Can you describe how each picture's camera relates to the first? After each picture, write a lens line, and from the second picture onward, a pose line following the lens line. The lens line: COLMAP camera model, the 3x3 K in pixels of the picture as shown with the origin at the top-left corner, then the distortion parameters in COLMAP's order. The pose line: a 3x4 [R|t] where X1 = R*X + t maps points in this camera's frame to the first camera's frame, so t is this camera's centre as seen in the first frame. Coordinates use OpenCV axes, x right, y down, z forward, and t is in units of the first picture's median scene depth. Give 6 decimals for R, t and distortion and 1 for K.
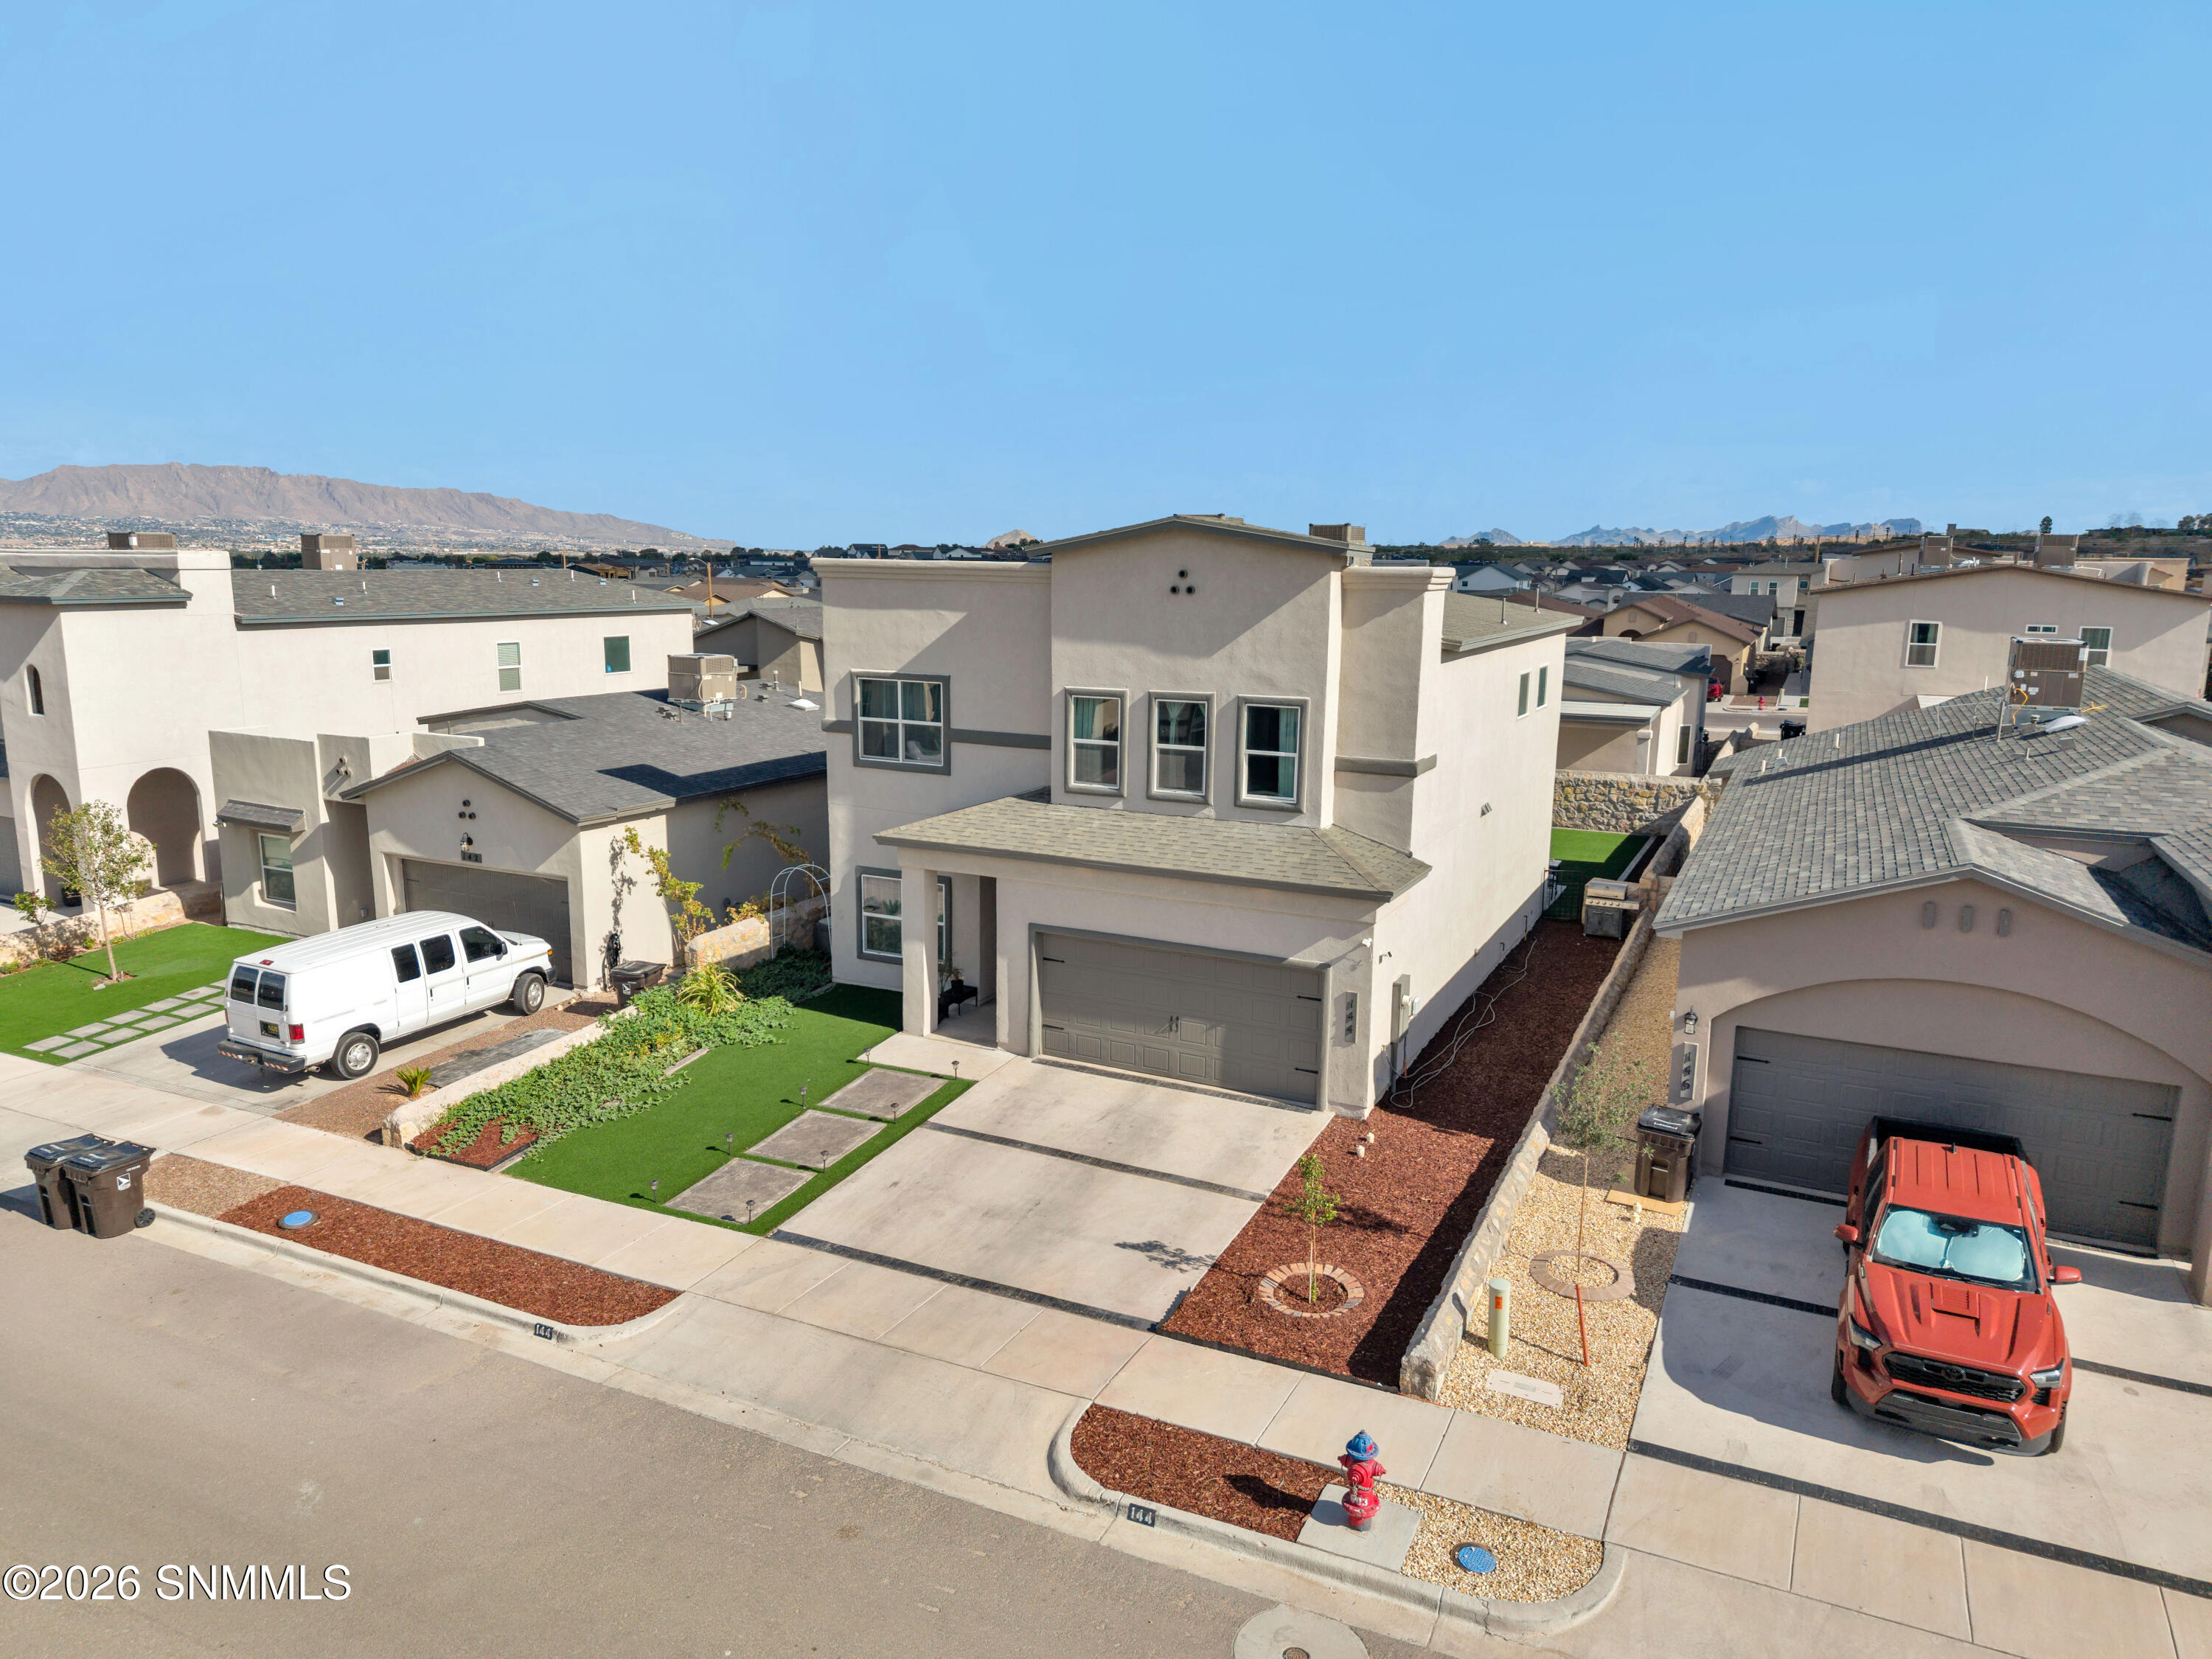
lens RADIAL K [[1469.9, 0, 1102.1], [0, 1469.9, 823.9], [0, 0, 1]] dist [0.042244, -0.049515]
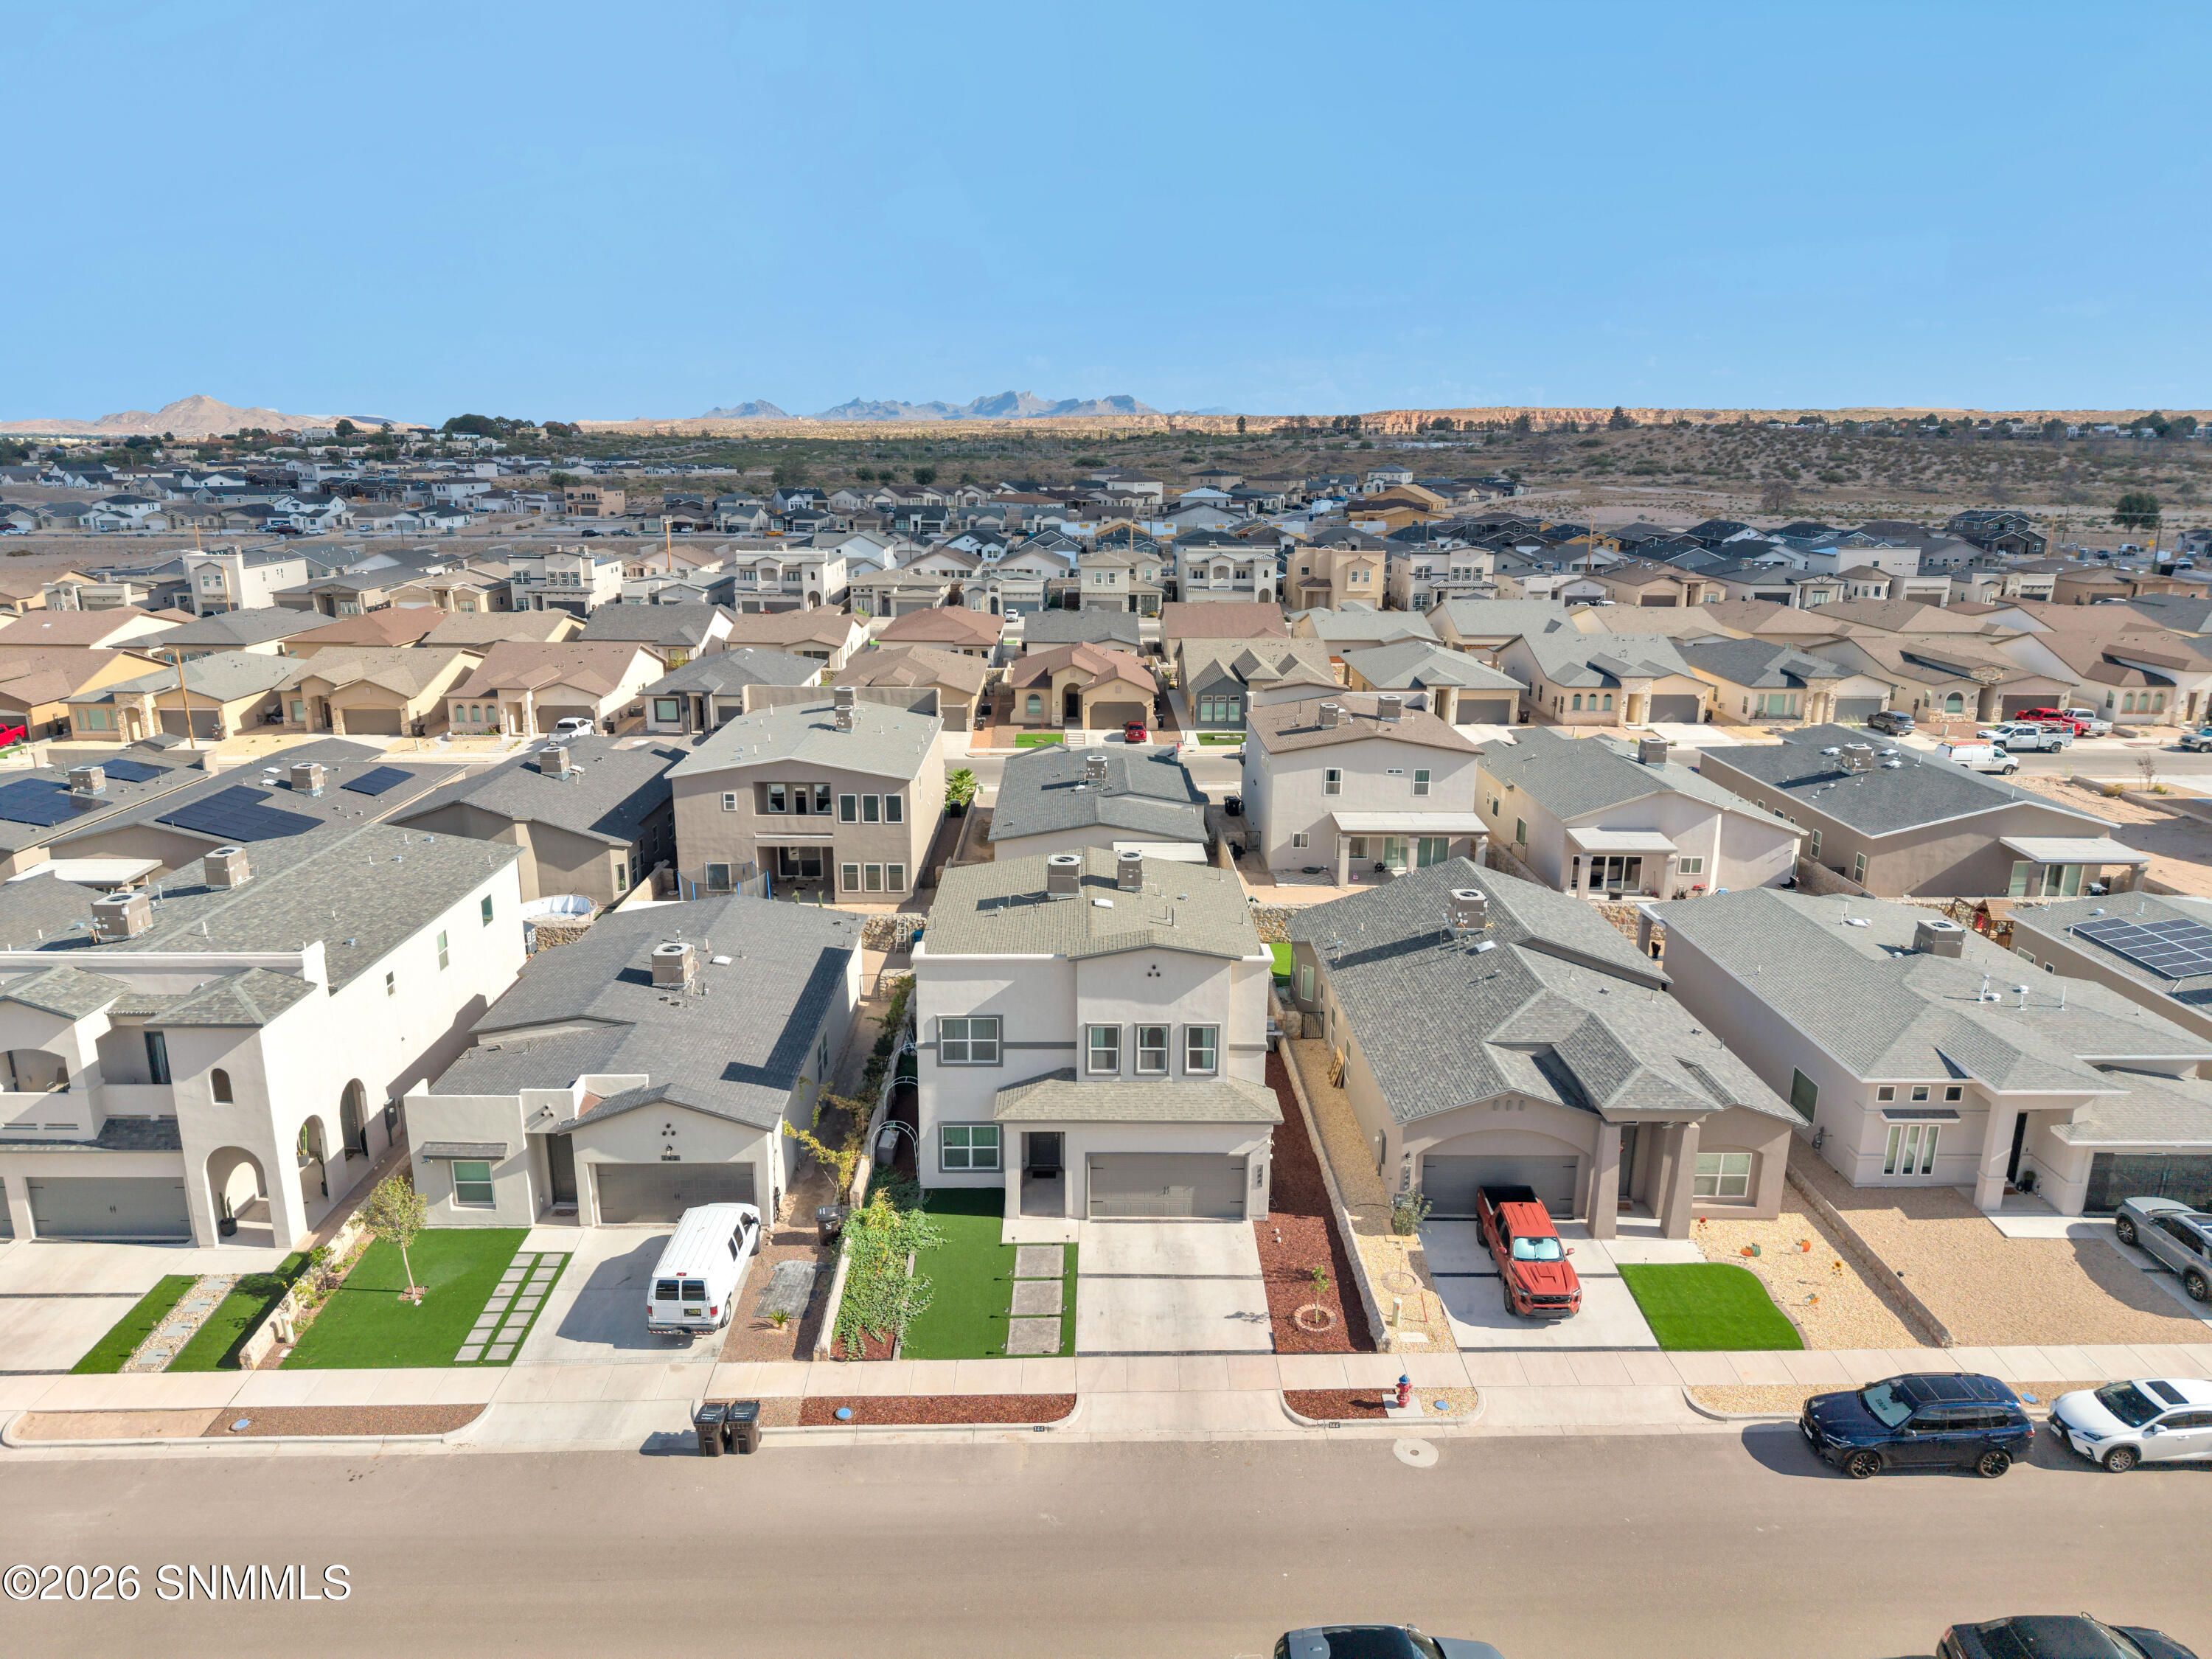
lens RADIAL K [[1469.9, 0, 1100.5], [0, 1469.9, 802.4], [0, 0, 1]] dist [0.042244, -0.049515]
pose [[0.890179, -0.111546, 0.441745, -0.875919], [0.081786, 0.992940, 0.085918, -0.578728], [-0.448209, -0.040354, 0.893017, -0.736539]]
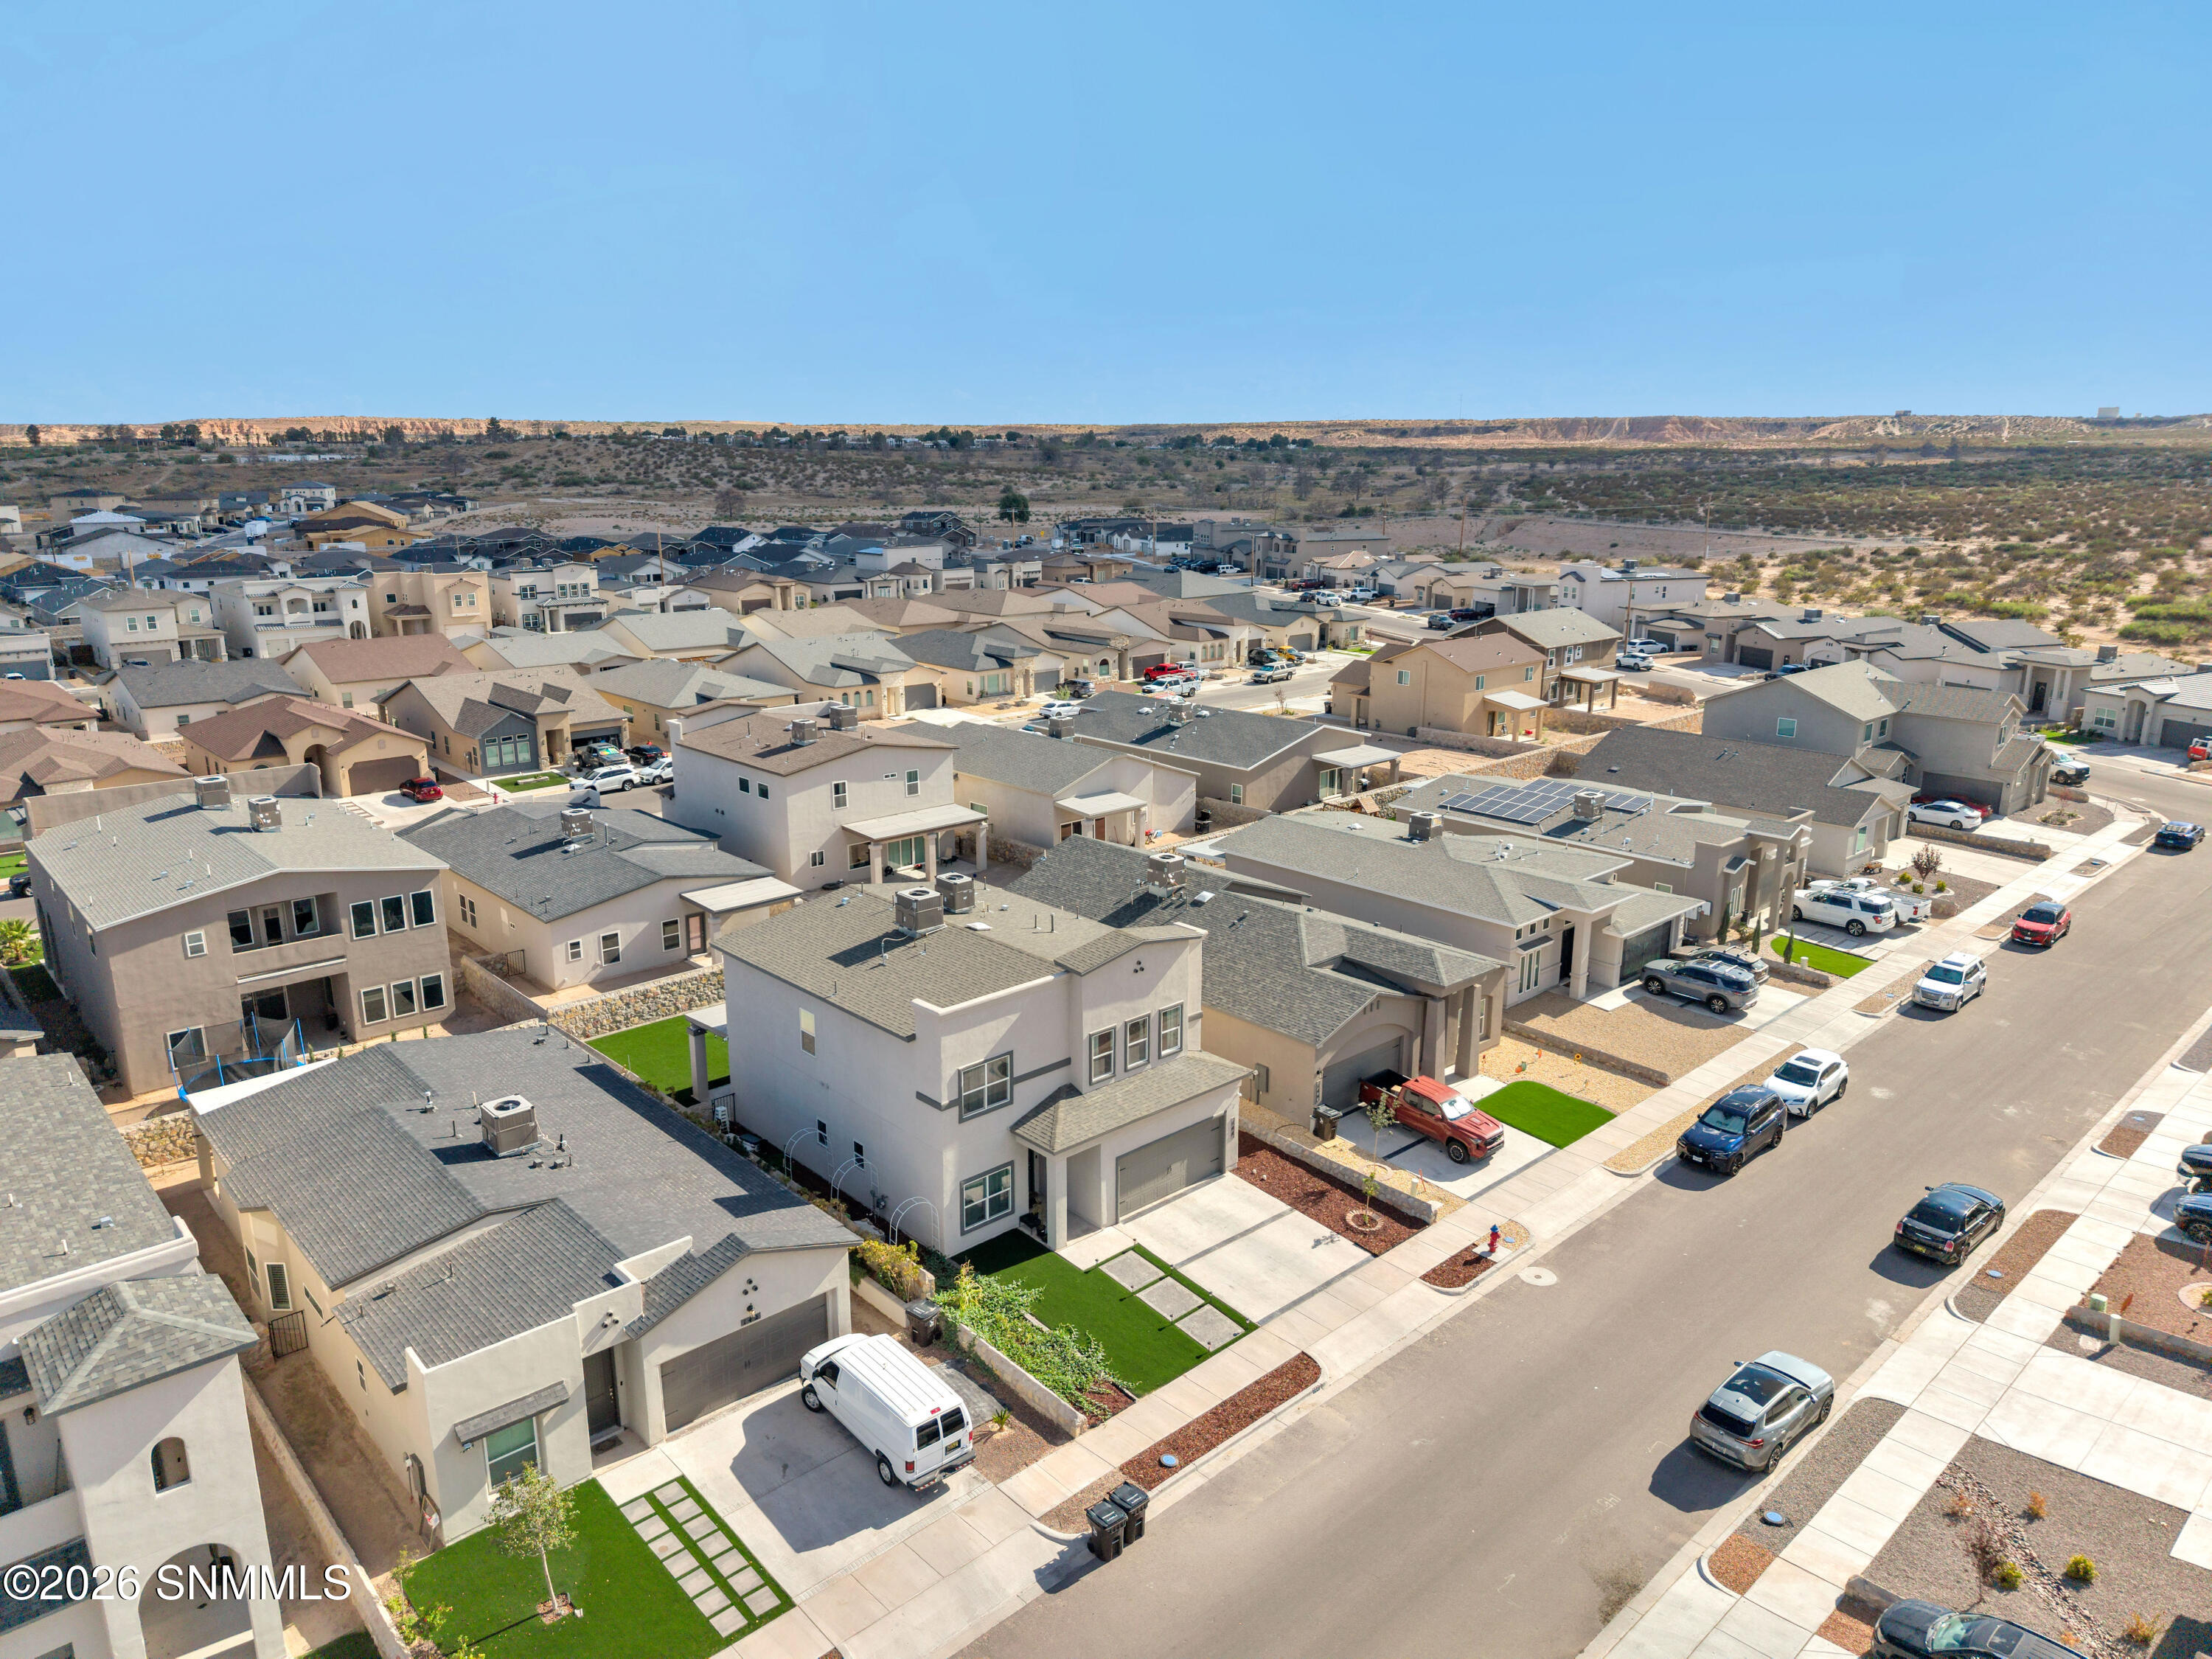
lens RADIAL K [[1469.9, 0, 1096.7], [0, 1469.9, 808.1], [0, 0, 1]] dist [0.042244, -0.049515]
pose [[0.366275, -0.225885, 0.902673, -1.810621], [0.168682, 0.970133, 0.174320, -0.765496], [-0.915090, 0.088415, 0.393438, 0.234091]]
